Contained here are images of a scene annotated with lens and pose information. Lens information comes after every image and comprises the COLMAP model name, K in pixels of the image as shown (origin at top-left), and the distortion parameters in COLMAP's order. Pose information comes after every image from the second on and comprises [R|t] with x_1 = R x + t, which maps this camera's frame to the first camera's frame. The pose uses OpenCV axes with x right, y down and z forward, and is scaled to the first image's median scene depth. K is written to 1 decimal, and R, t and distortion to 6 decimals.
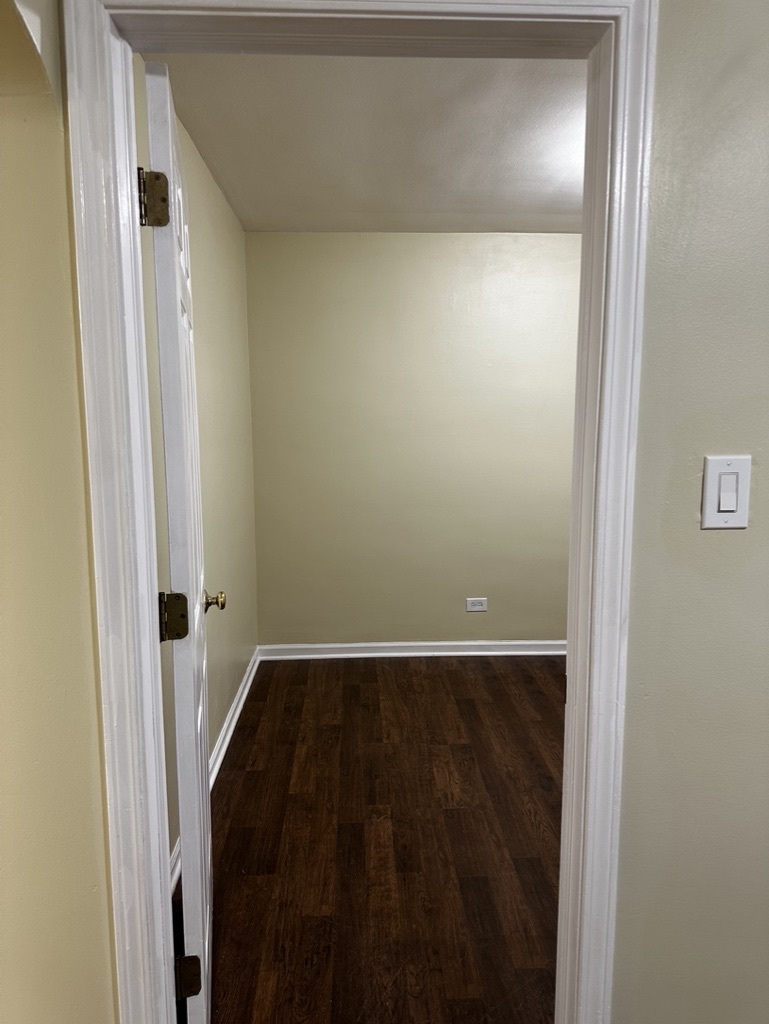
lens RADIAL K [[723.5, 0, 390.8], [0, 723.5, 494.8], [0, 0, 1]] dist [0.061430, -0.064160]
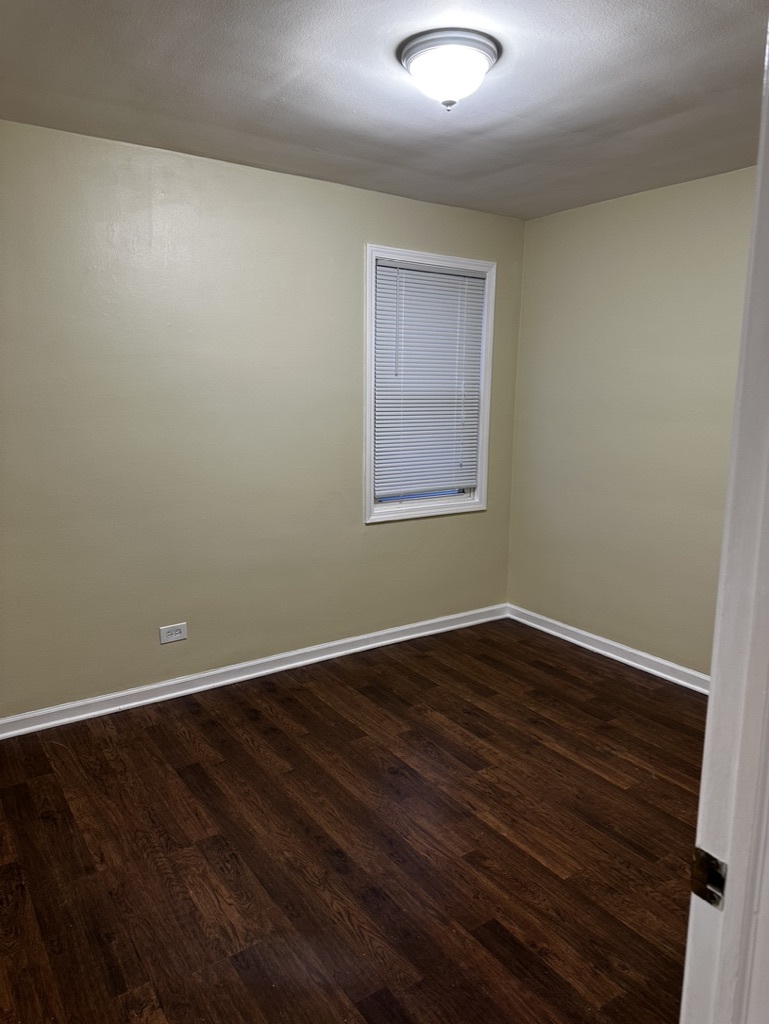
lens RADIAL K [[723.5, 0, 385.5], [0, 723.5, 505.1], [0, 0, 1]] dist [0.061430, -0.064160]
pose [[0.853039, -0.078632, 0.515888, -0.105459], [0.056177, 0.996675, 0.059023, -0.026293], [-0.518814, -0.021368, 0.854620, 0.274368]]
